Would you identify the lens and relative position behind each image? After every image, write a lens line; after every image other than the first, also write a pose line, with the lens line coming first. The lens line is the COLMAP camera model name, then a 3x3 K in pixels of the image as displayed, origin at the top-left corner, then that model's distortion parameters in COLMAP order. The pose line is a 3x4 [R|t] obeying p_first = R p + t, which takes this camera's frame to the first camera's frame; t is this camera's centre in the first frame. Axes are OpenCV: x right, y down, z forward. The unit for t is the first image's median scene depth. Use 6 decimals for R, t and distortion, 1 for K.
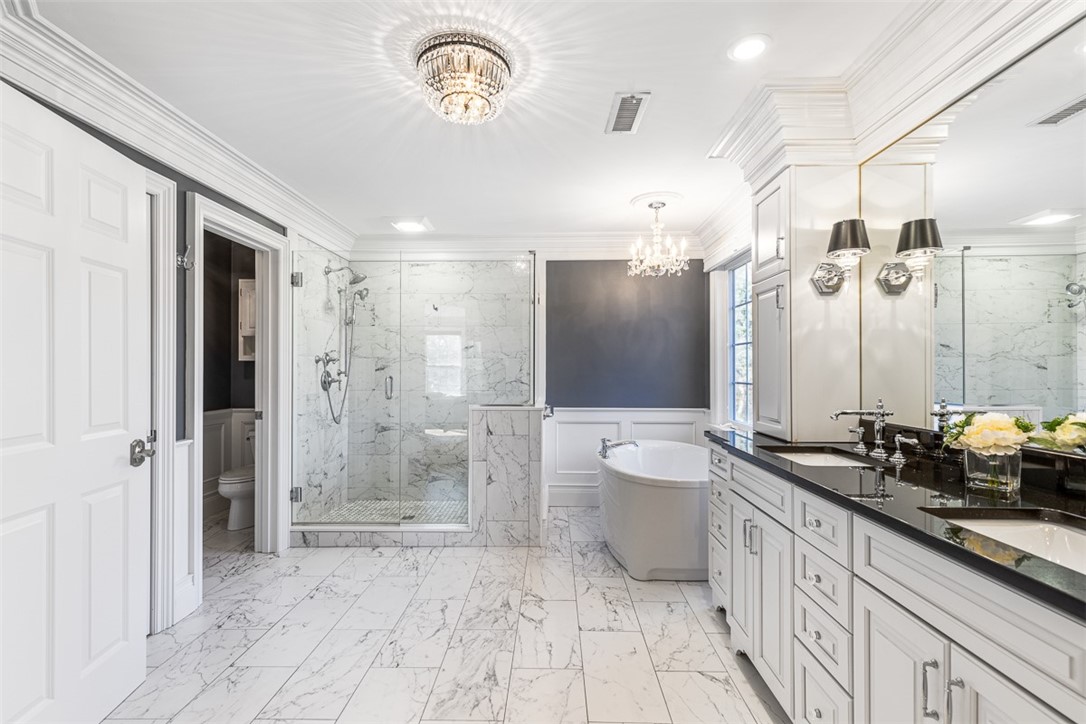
lens RADIAL K [[507.5, 0, 544.3], [0, 507.5, 365.7], [0, 0, 1]] dist [-0.004303, -0.001872]
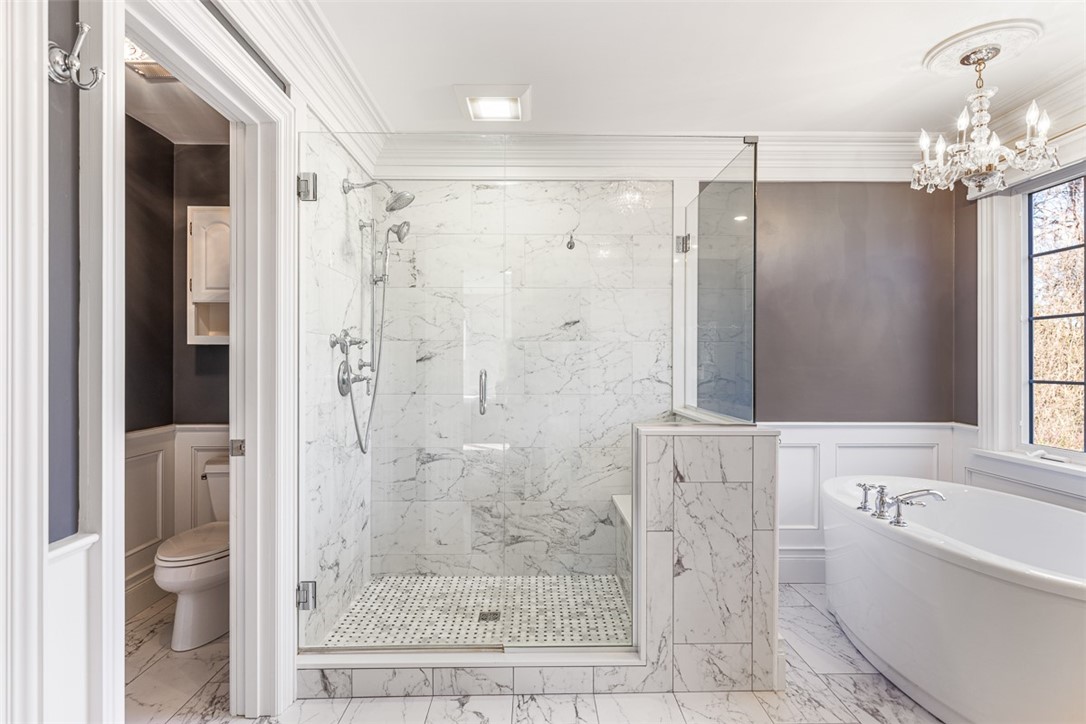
lens RADIAL K [[583.3, 0, 544.7], [0, 583.3, 361.6], [0, 0, 1]] dist [-0.011018, 0.006384]
pose [[0.999507, 0.000915, 0.031389, -0.244610], [-0.001093, 0.999984, 0.005639, 0.007029], [-0.031383, -0.005671, 0.999491, 0.364150]]
